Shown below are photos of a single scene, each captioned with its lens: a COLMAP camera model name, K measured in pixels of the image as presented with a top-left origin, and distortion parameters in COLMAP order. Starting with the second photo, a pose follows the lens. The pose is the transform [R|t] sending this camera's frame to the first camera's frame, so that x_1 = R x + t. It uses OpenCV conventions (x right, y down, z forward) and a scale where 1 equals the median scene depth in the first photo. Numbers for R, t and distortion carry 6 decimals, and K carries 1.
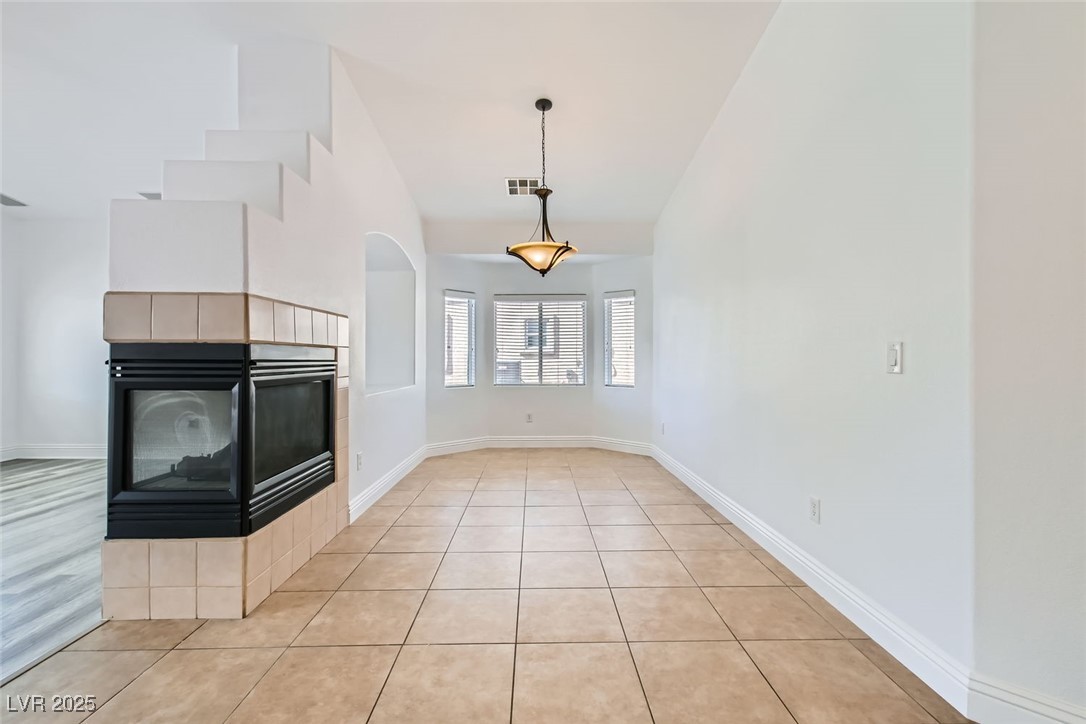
lens RADIAL K [[473.1, 0, 546.1], [0, 473.1, 360.6], [0, 0, 1]] dist [-0.002687, 0.002749]
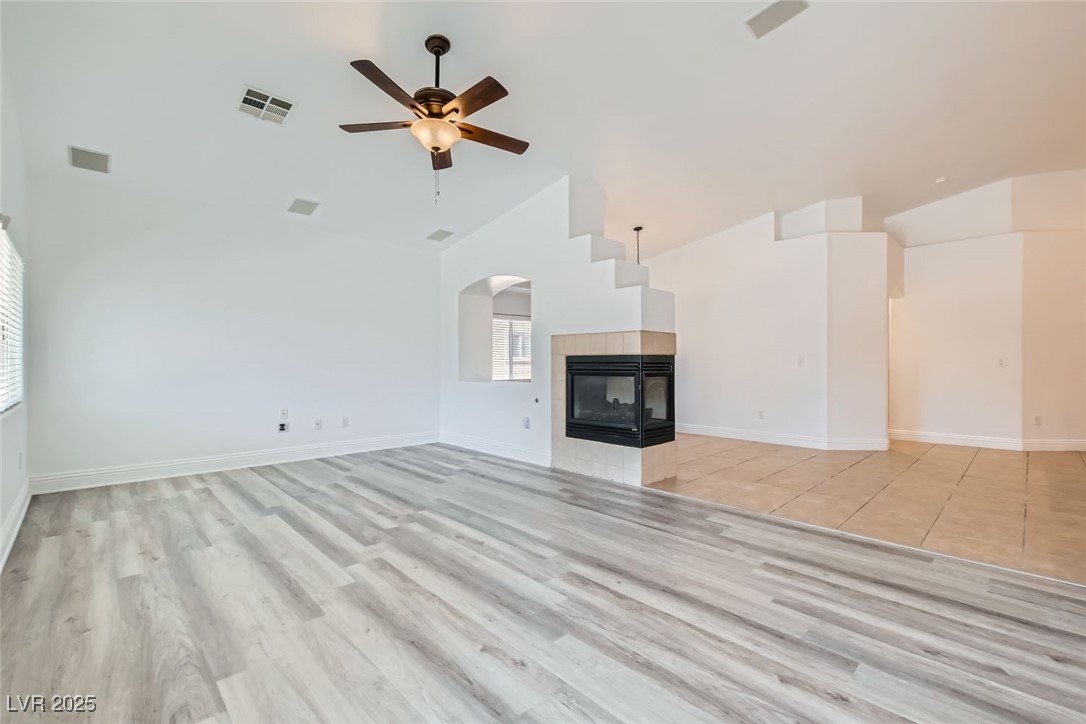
lens RADIAL K [[473.1, 0, 550.4], [0, 473.1, 365.6], [0, 0, 1]] dist [-0.002687, 0.002749]
pose [[0.741732, -0.004924, 0.670679, -1.671522], [-0.000183, 0.999972, 0.007544, -0.002661], [-0.670697, -0.005718, 0.741710, -0.198383]]
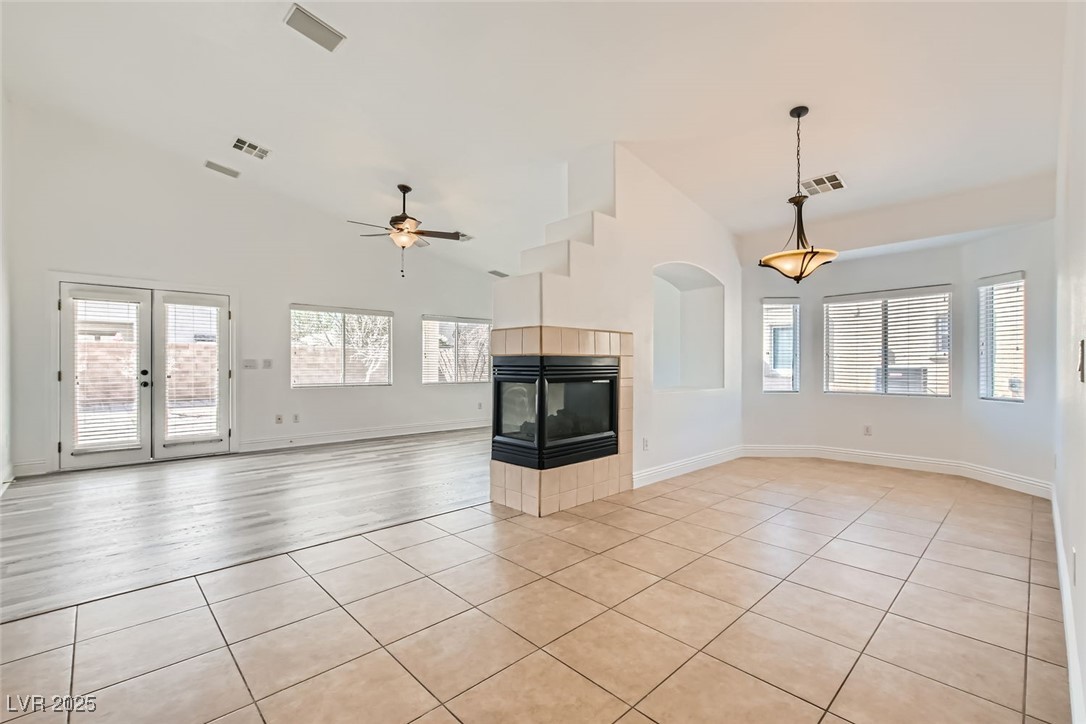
lens RADIAL K [[473.1, 0, 546.8], [0, 473.1, 365.6], [0, 0, 1]] dist [-0.002687, 0.002749]
pose [[0.678087, -0.000337, -0.734982, 0.401531], [-0.000963, 0.999999, -0.001347, 0.000549], [0.734981, 0.001621, 0.678085, -0.085008]]
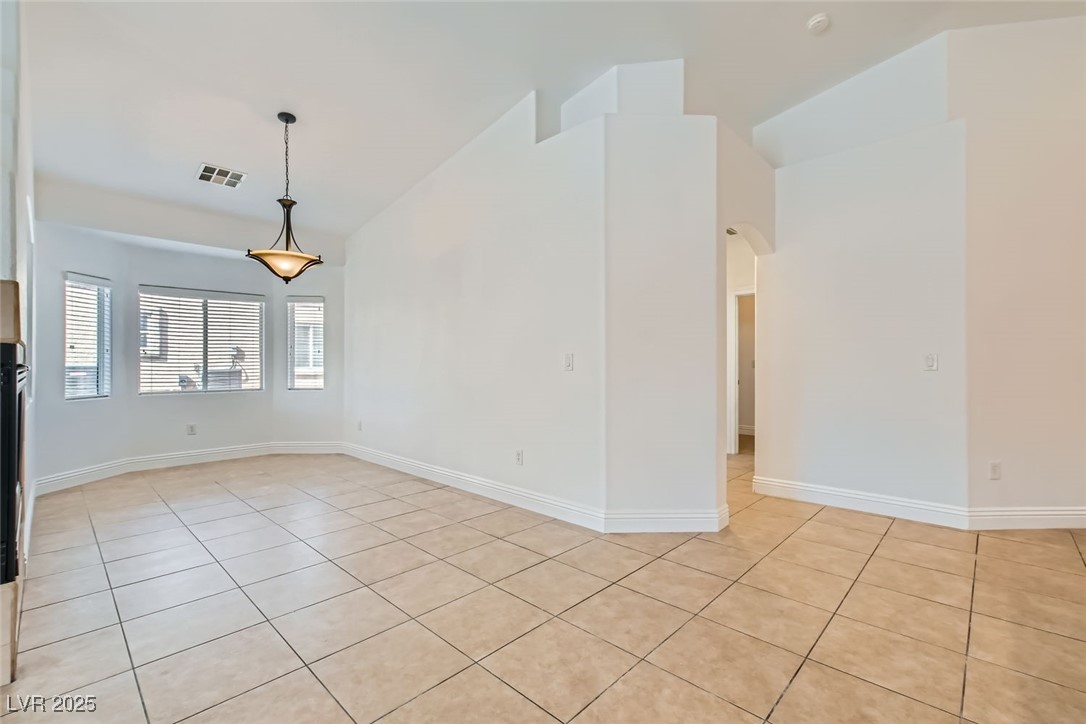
lens RADIAL K [[473.1, 0, 542.2], [0, 473.1, 365.2], [0, 0, 1]] dist [-0.002687, 0.002749]
pose [[0.711572, -0.003198, 0.702606, -0.362972], [0.001766, 0.999995, 0.002763, -0.000206], [-0.702611, -0.000725, 0.711574, -0.141876]]
